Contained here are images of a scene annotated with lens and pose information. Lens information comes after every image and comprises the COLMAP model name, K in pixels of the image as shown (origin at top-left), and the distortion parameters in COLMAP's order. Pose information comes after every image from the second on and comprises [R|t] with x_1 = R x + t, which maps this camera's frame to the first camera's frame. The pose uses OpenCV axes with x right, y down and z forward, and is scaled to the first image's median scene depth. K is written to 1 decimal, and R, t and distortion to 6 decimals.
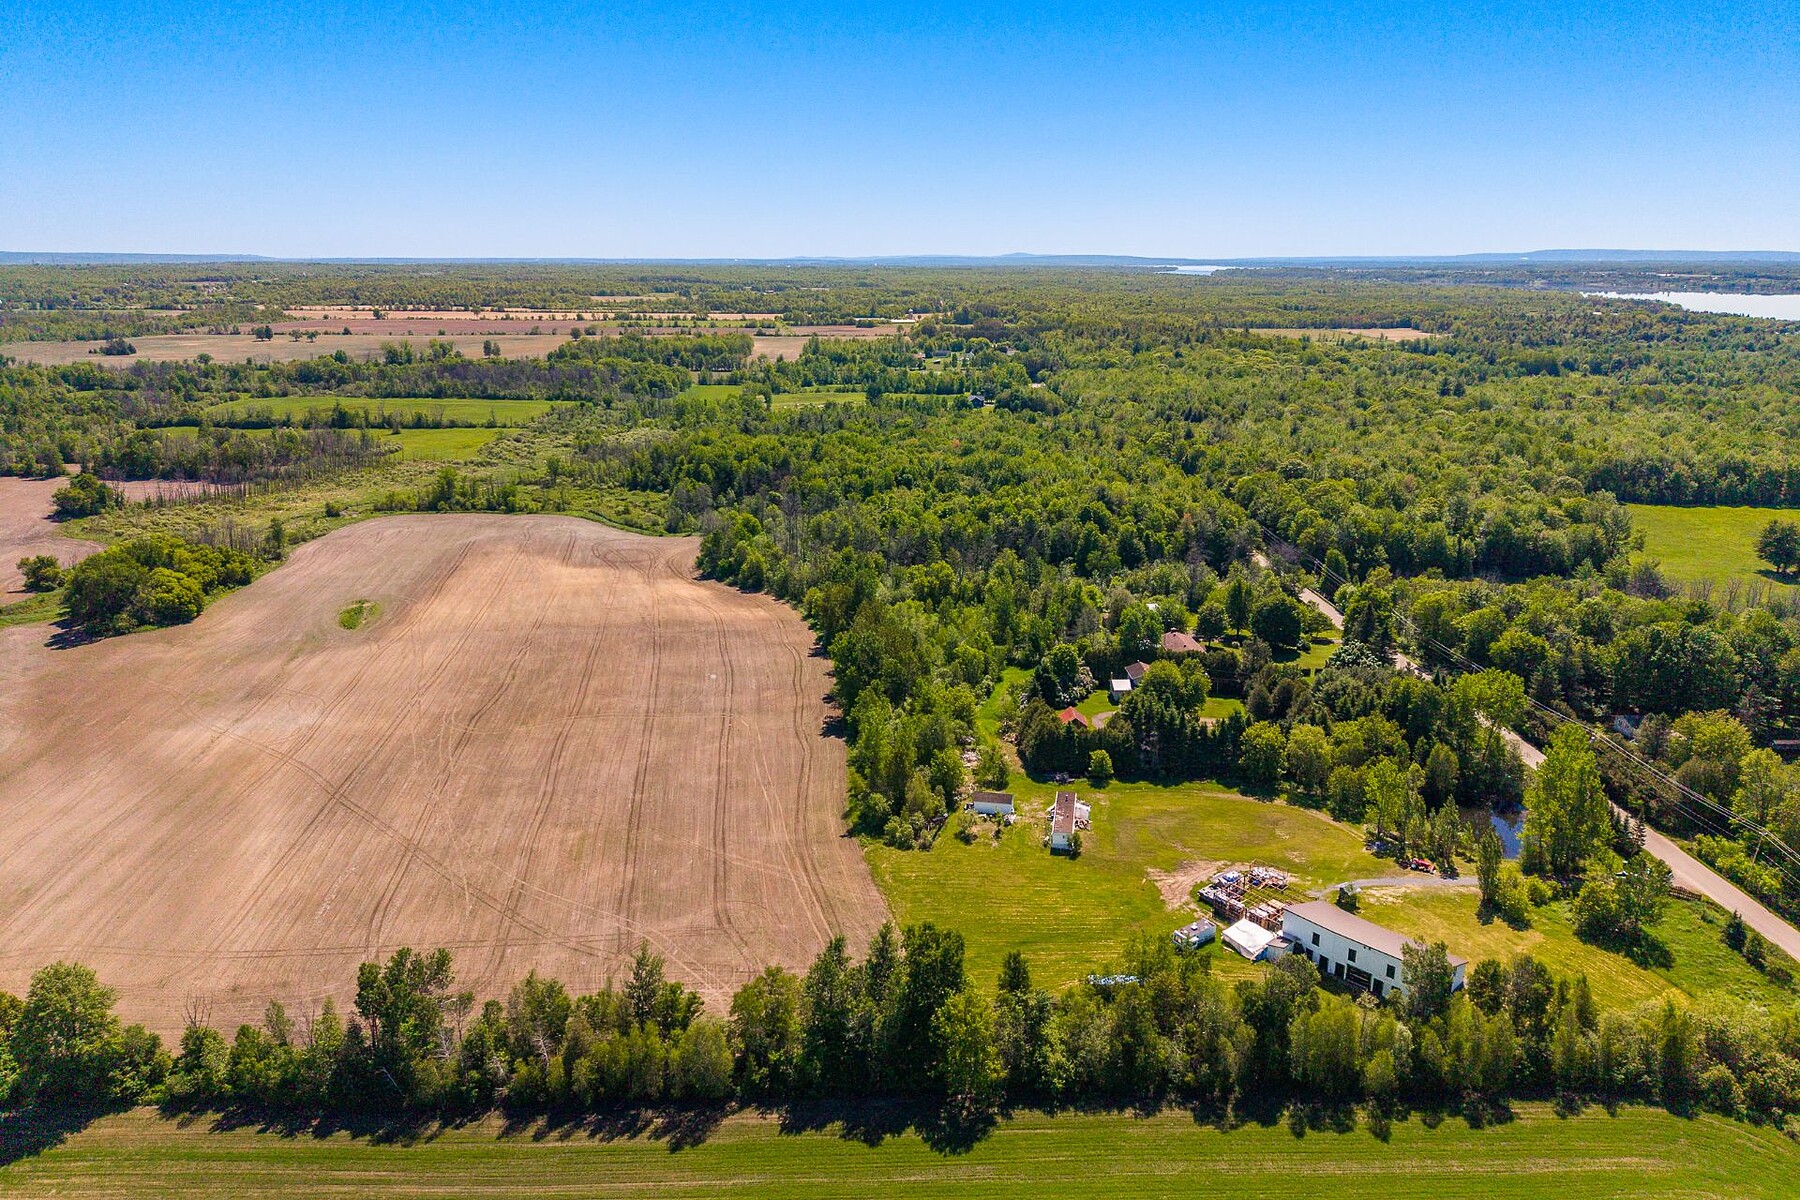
lens RADIAL K [[1198.3, 0, 895.4], [0, 1198.3, 599.5], [0, 0, 1]] dist [0.038875, -0.042552]
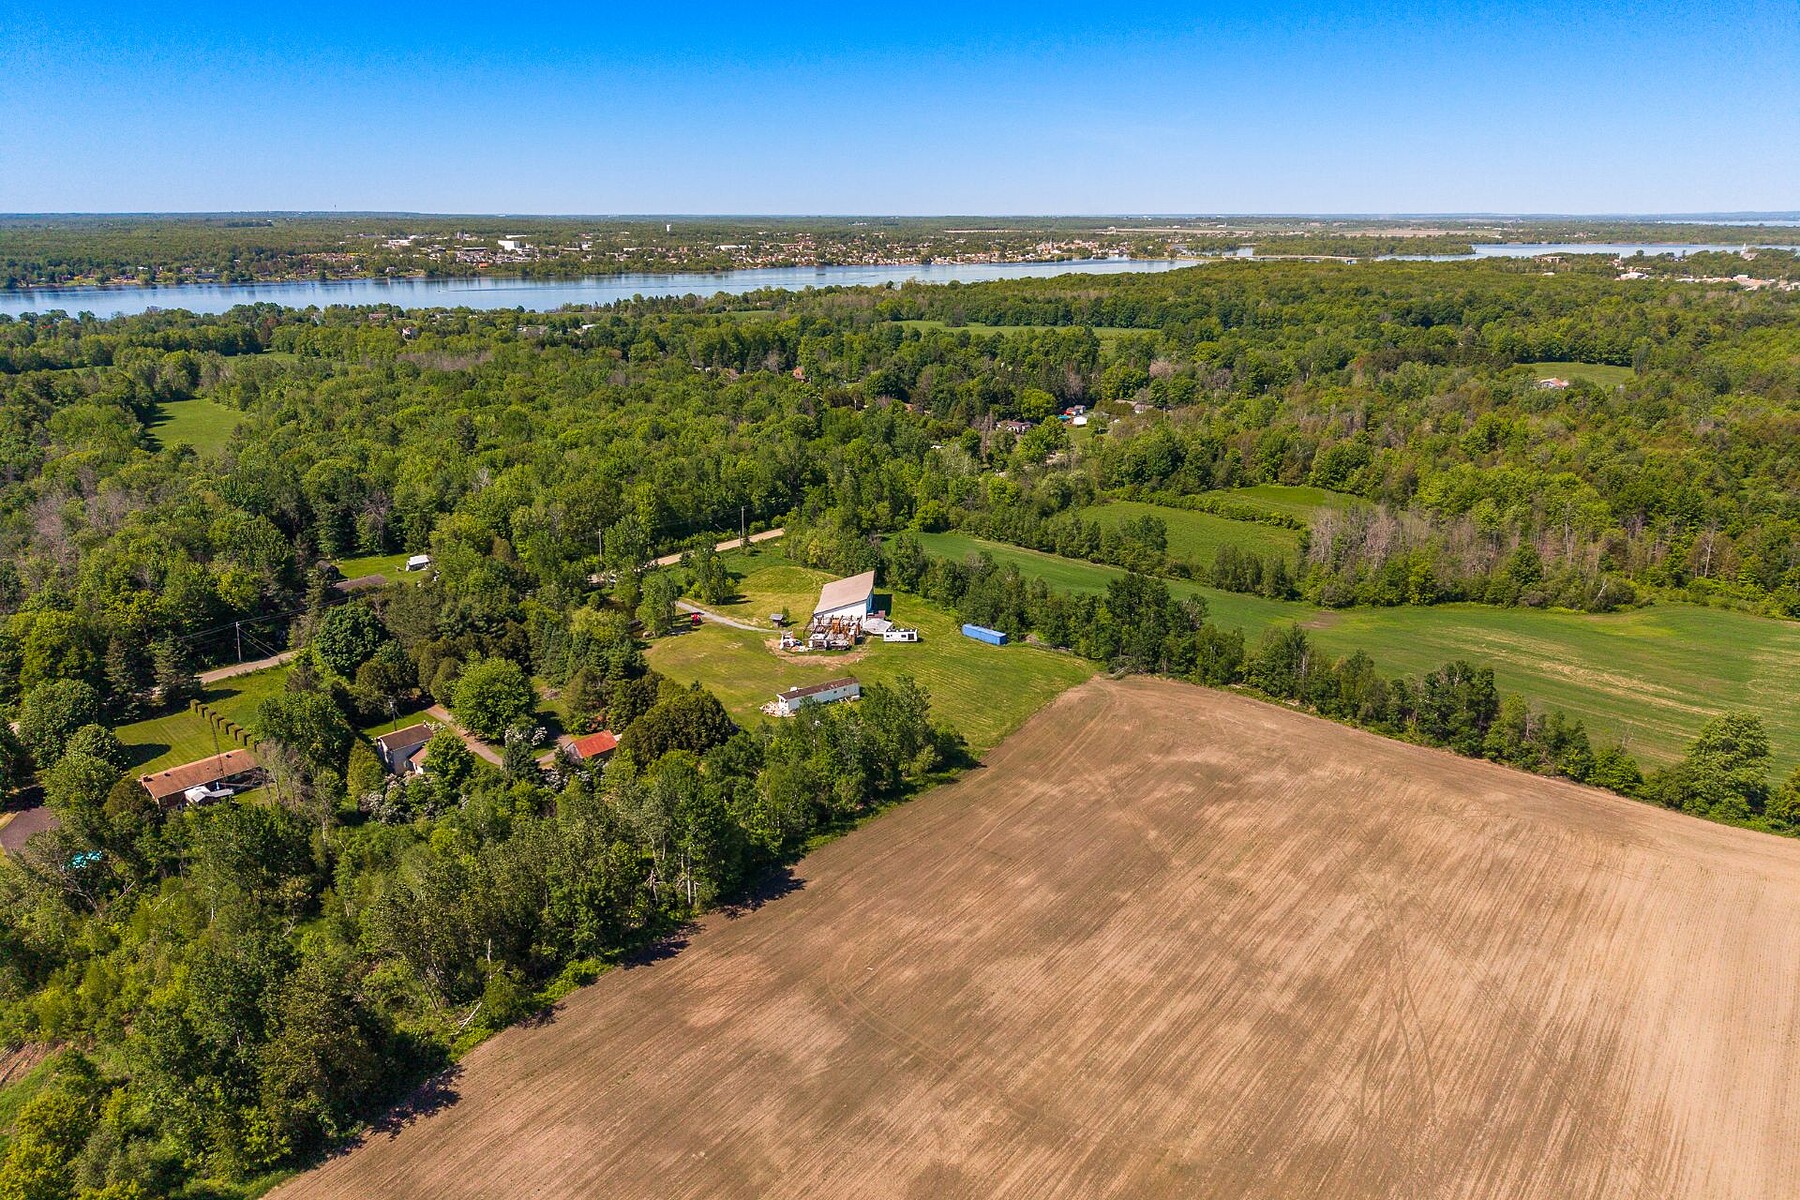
lens RADIAL K [[1198.3, 0, 899.1], [0, 1198.3, 596.4], [0, 0, 1]] dist [0.038875, -0.042552]
pose [[-0.701679, -0.217354, 0.678530, -0.467655], [0.198720, 0.854840, 0.479331, -0.295924], [-0.684220, 0.471175, -0.556631, 1.158263]]
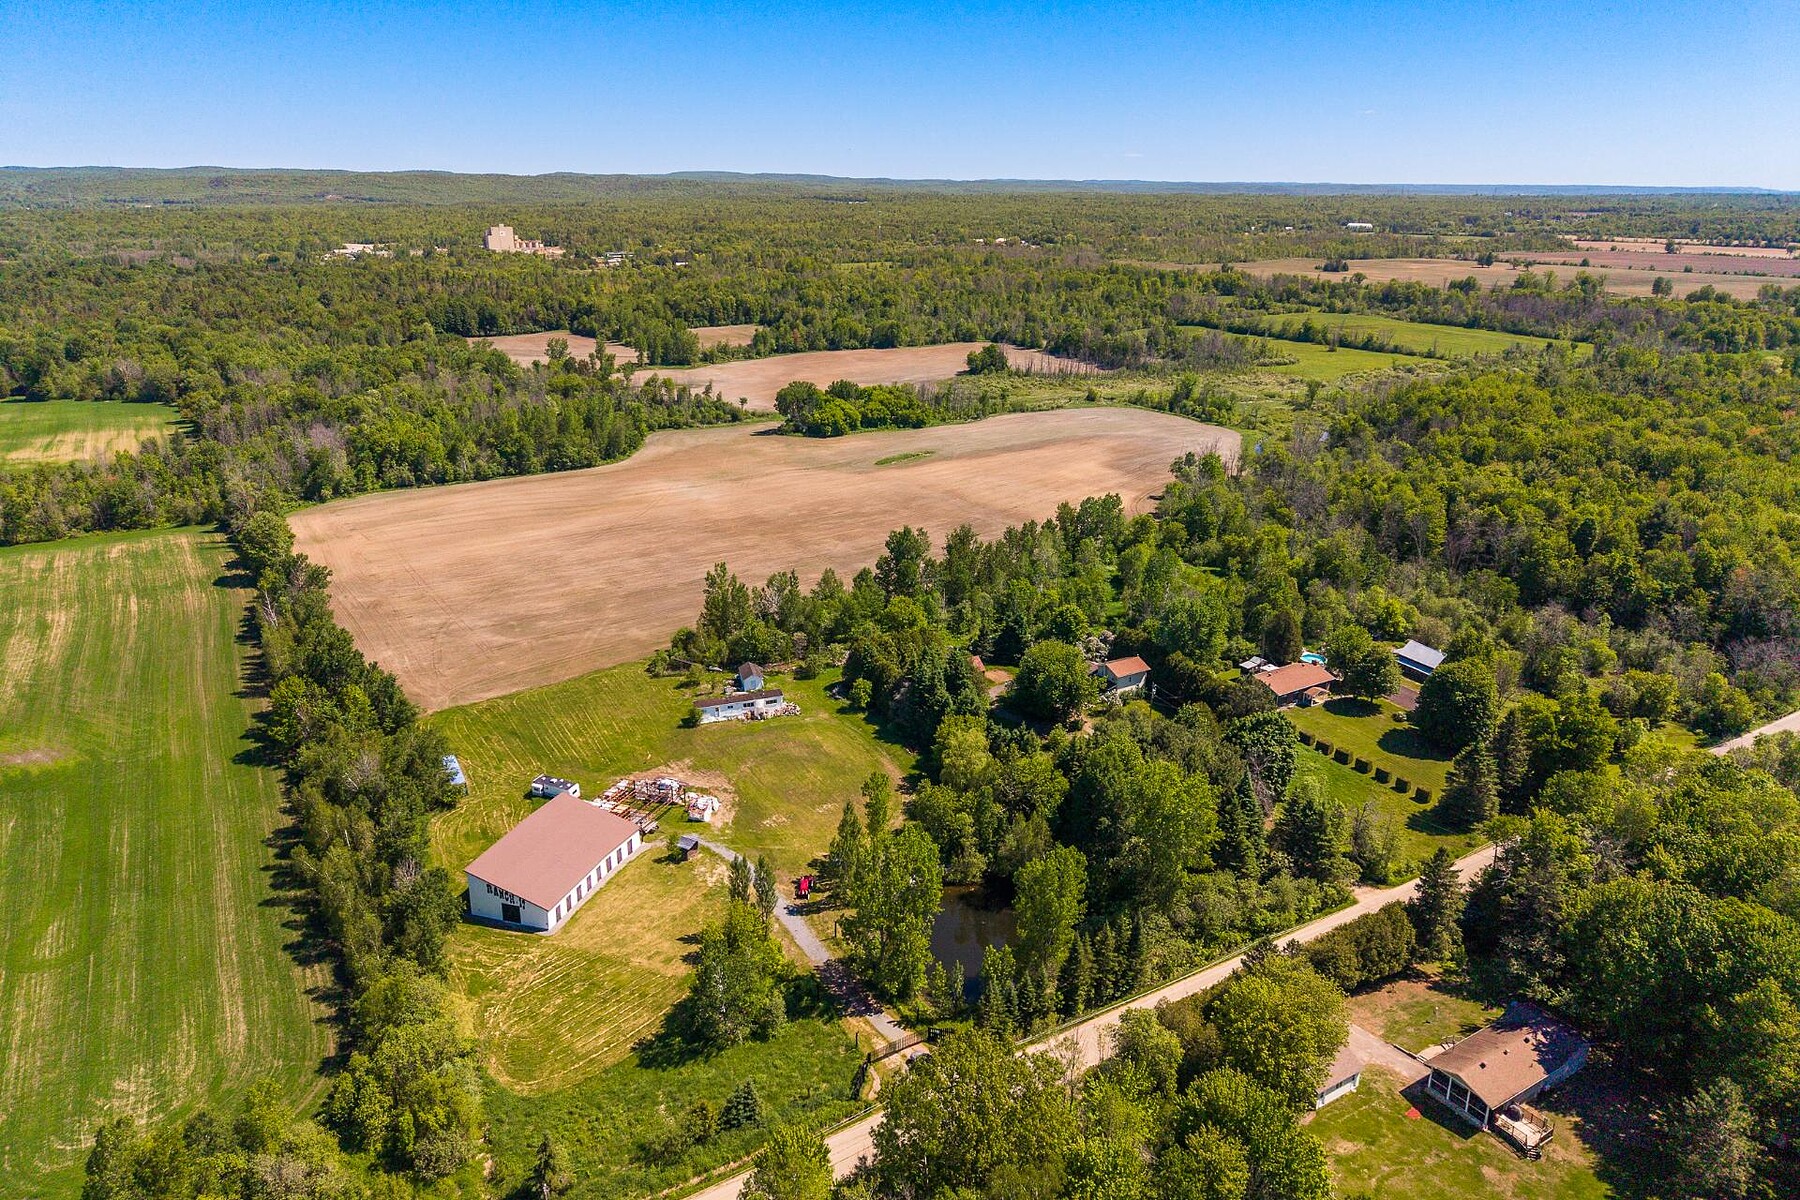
lens RADIAL K [[1198.3, 0, 903.0], [0, 1198.3, 609.0], [0, 0, 1]] dist [0.038875, -0.042552]
pose [[0.478204, 0.289666, -0.829105, 0.795236], [-0.241720, 0.950993, 0.192833, -0.097332], [0.844330, 0.108197, 0.524786, 0.445069]]
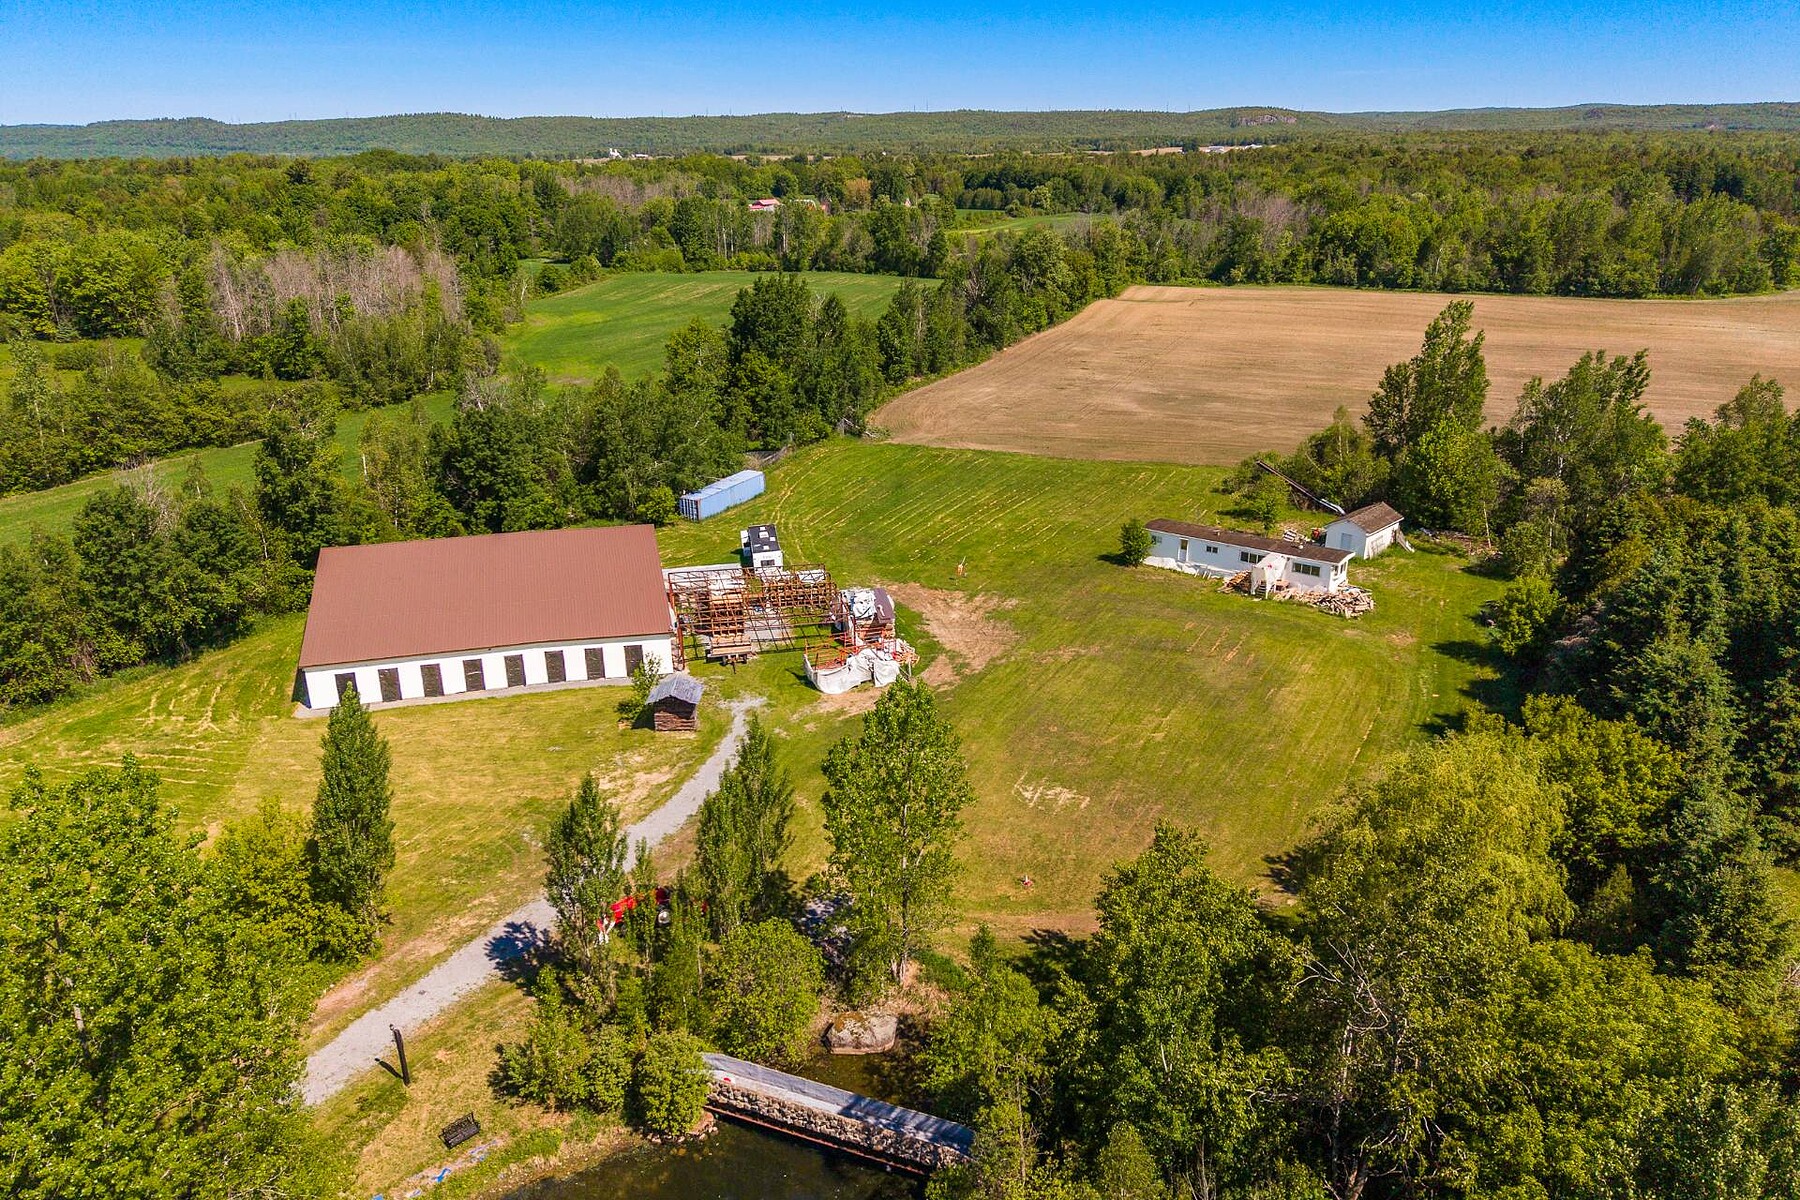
lens RADIAL K [[1198.3, 0, 898.2], [0, 1198.3, 609.0], [0, 0, 1]] dist [0.038875, -0.042552]
pose [[-0.480660, 0.317694, -0.817335, 0.442672], [-0.237306, 0.850163, 0.470009, 0.015475], [0.844187, 0.419873, -0.333248, 0.812538]]
